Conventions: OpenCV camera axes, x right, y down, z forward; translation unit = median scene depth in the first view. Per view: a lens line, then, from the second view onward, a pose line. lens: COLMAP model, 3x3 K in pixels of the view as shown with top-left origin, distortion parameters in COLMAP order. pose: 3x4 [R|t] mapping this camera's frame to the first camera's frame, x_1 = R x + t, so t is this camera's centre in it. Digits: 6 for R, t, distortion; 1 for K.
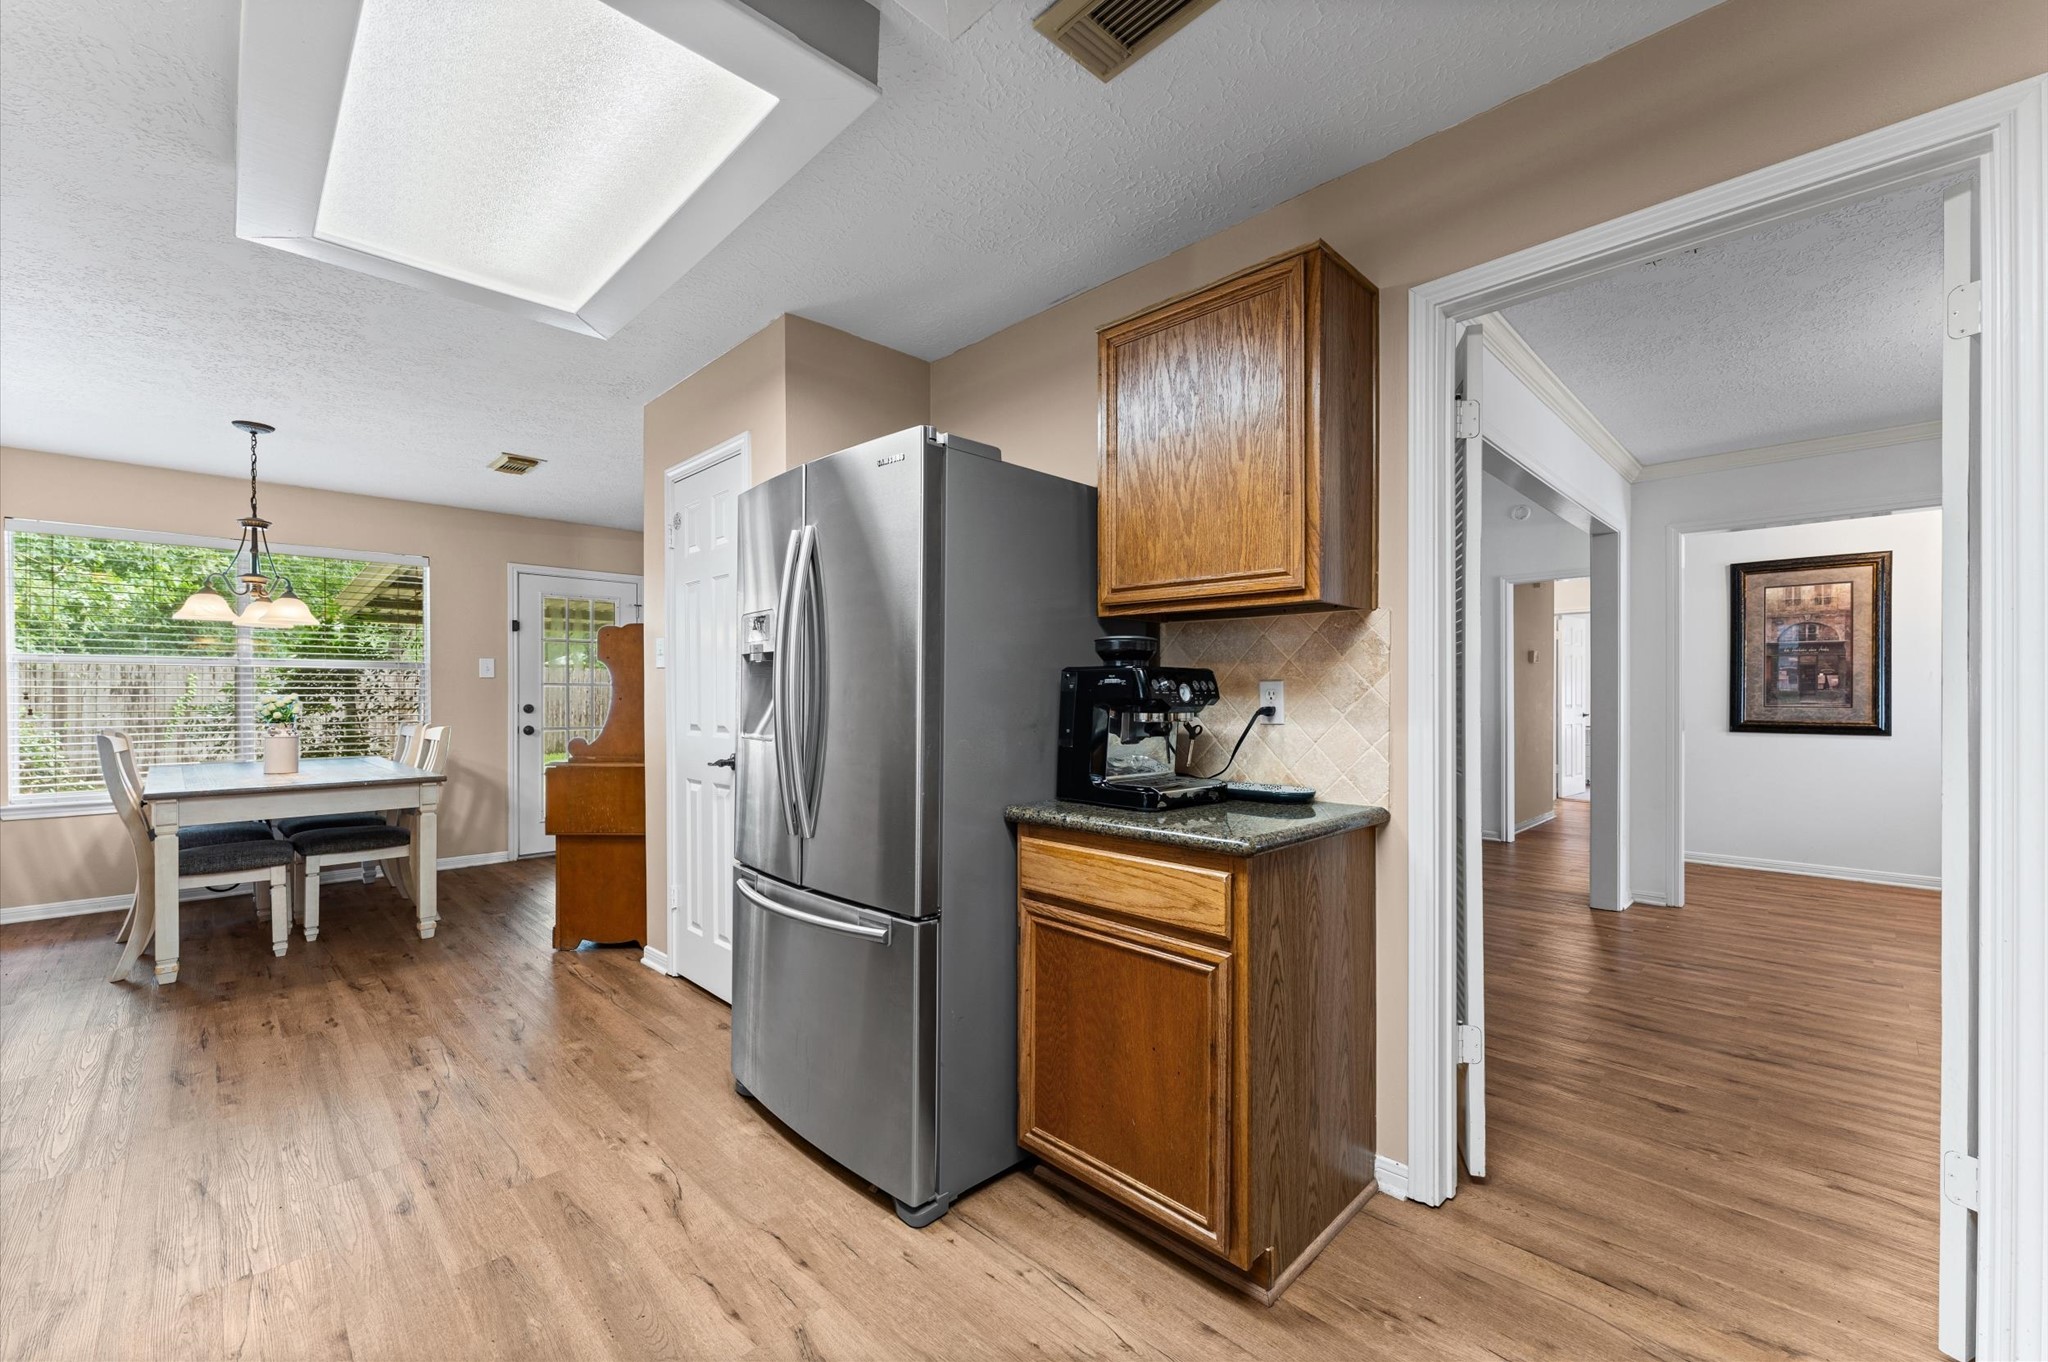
lens RADIAL K [[825.8, 0, 1026.9], [0, 825.8, 689.0], [0, 0, 1]] dist [-0.001879, 0.000168]
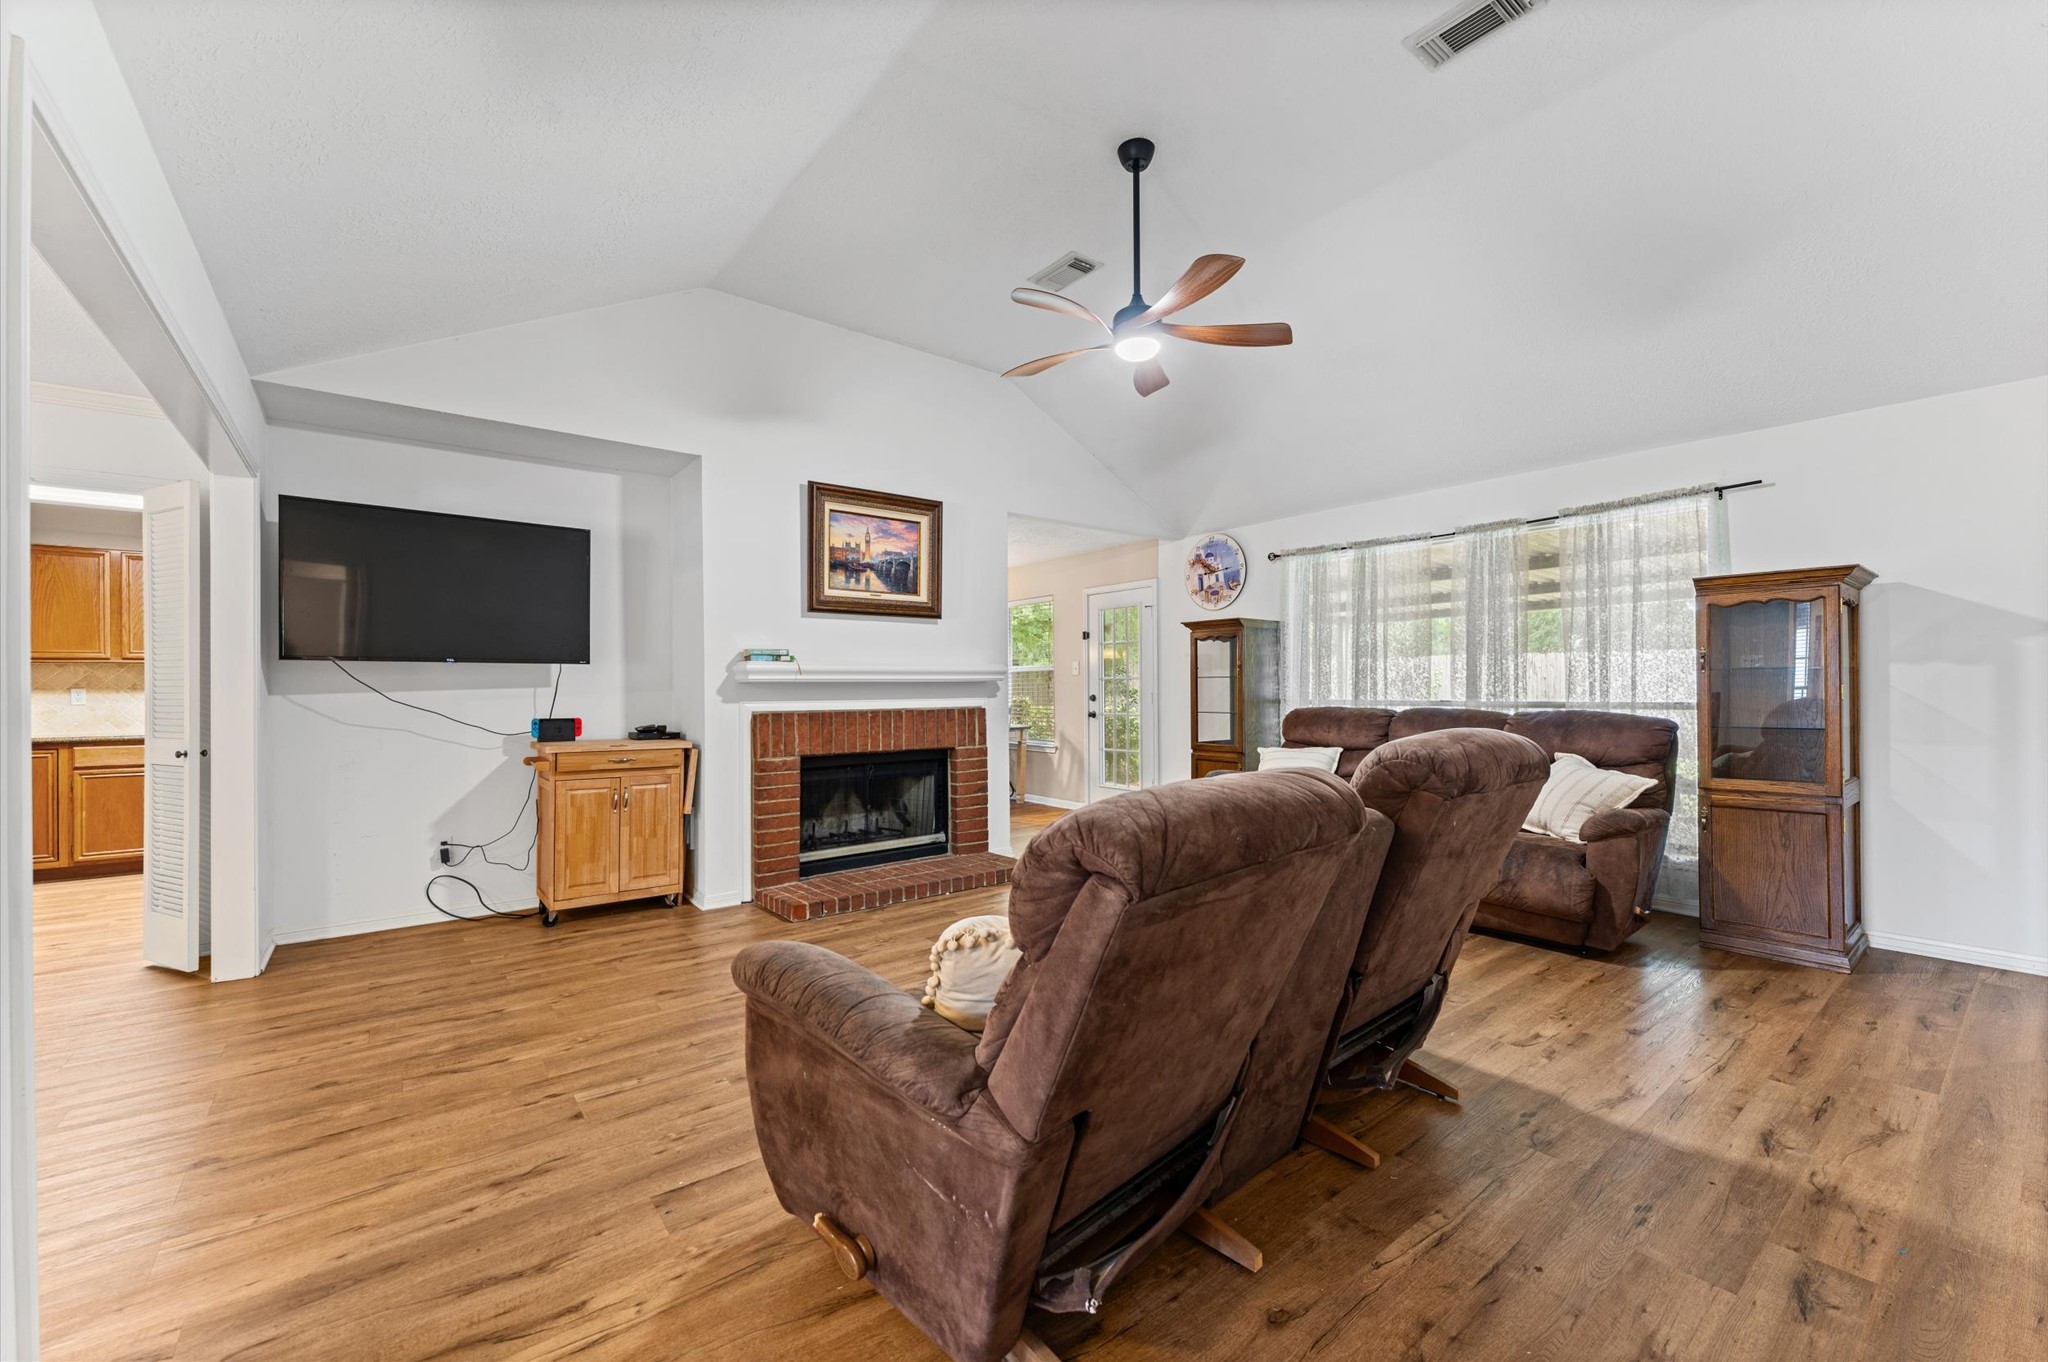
lens RADIAL K [[825.8, 0, 1023.9], [0, 825.8, 684.1], [0, 0, 1]] dist [-0.001879, 0.000168]
pose [[-0.120054, -0.004587, -0.992757, 1.020415], [0.004217, 0.999978, -0.005130, 0.011616], [0.992758, -0.004802, -0.120032, 1.542525]]
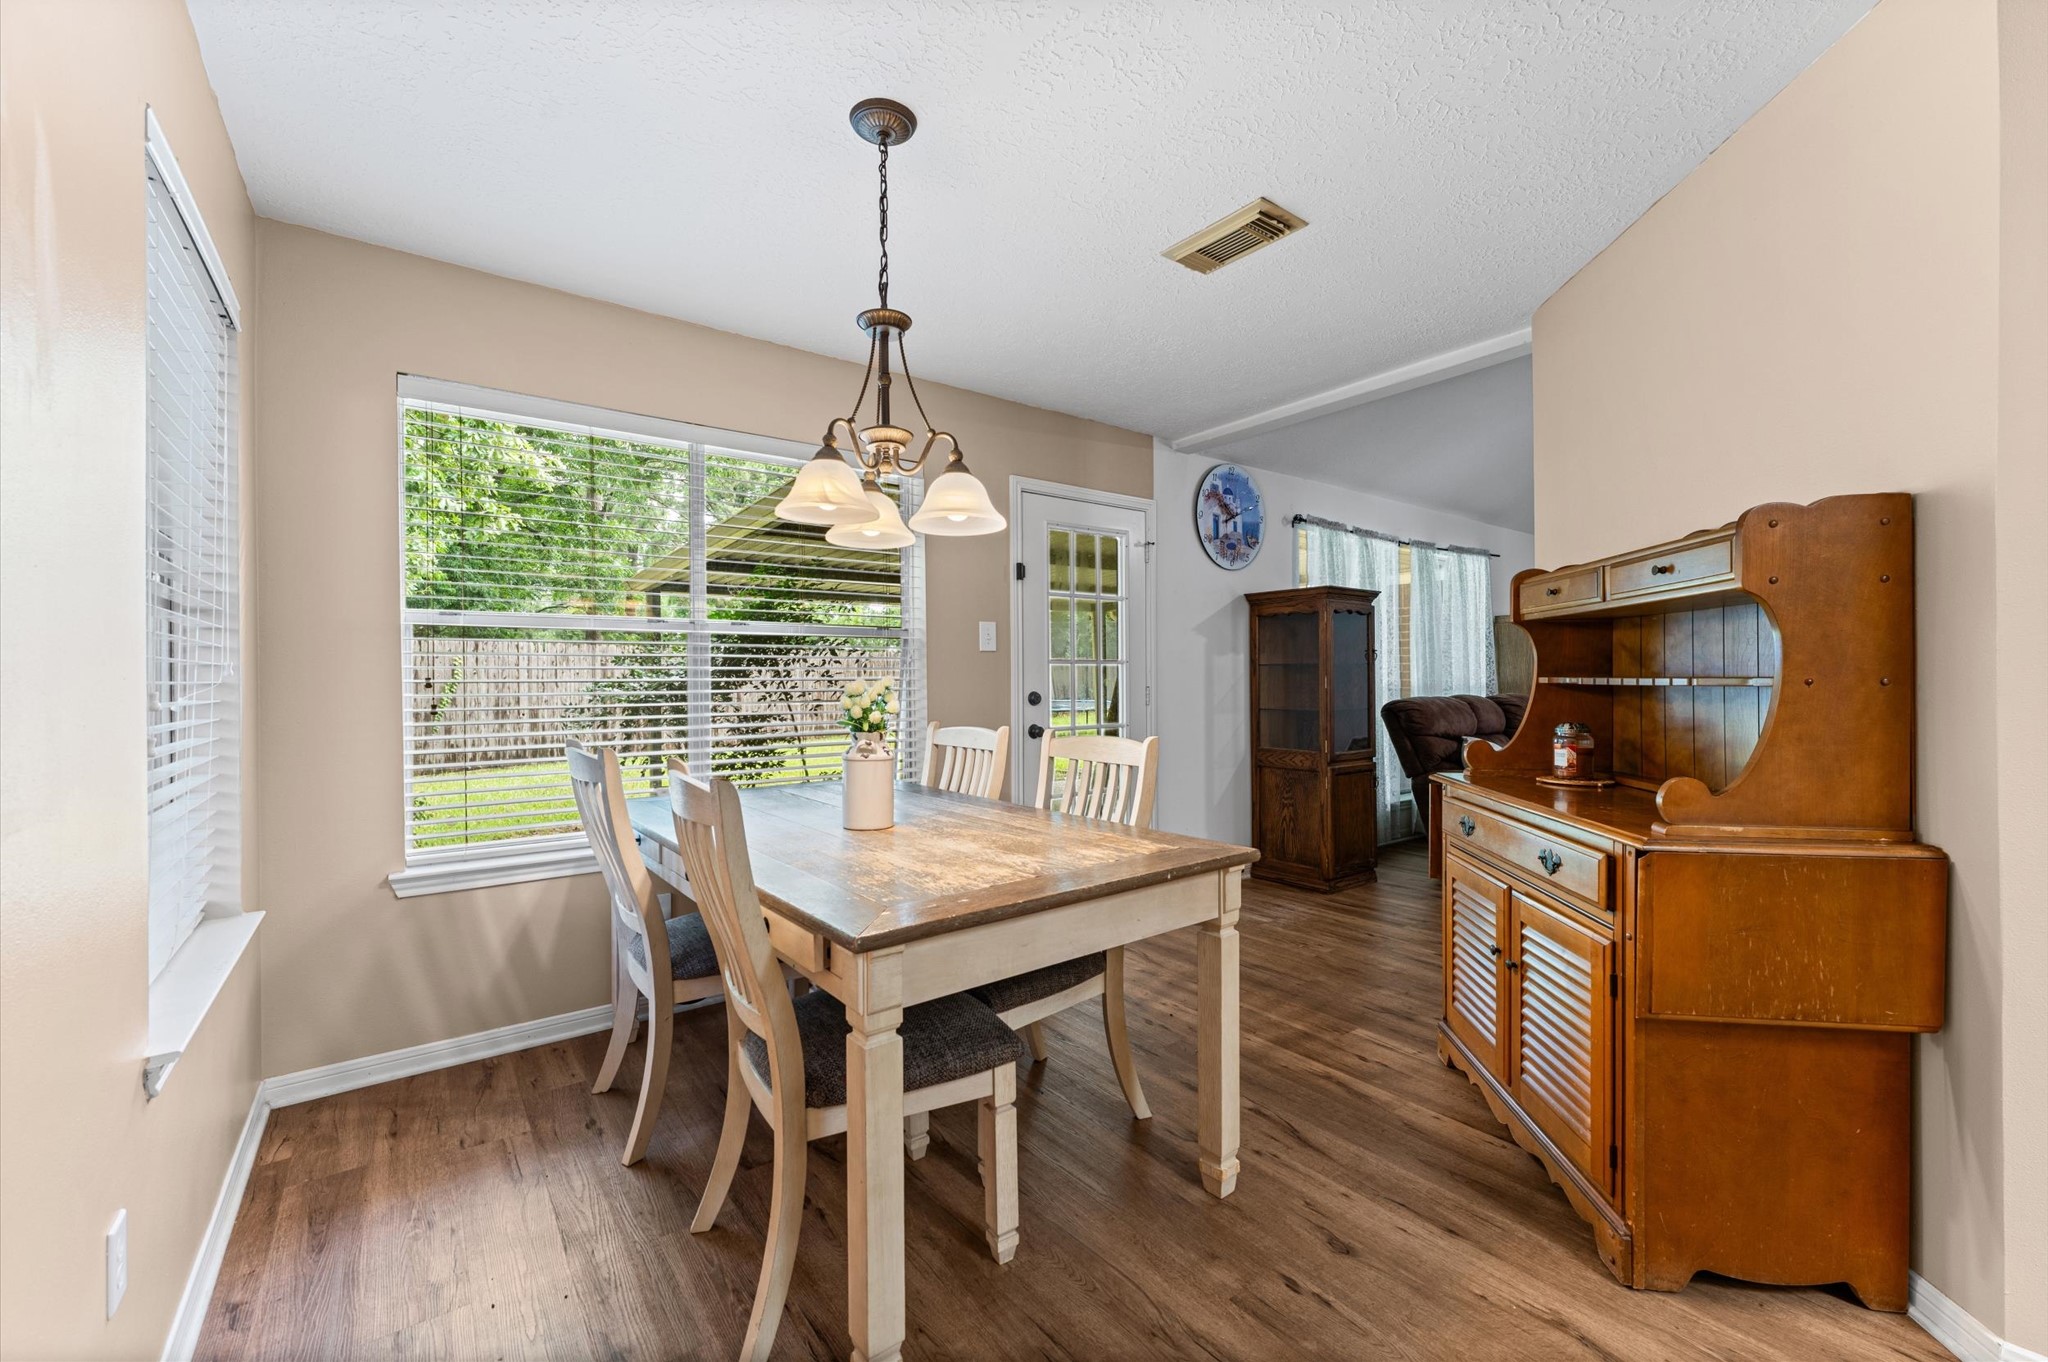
lens RADIAL K [[825.8, 0, 1023.3], [0, 825.8, 677.7], [0, 0, 1]] dist [-0.001879, 0.000168]
pose [[0.990064, -0.003469, -0.140576, -0.765088], [0.004264, 0.999977, 0.005354, 0.005167], [0.140554, -0.005900, 0.990055, 0.516108]]
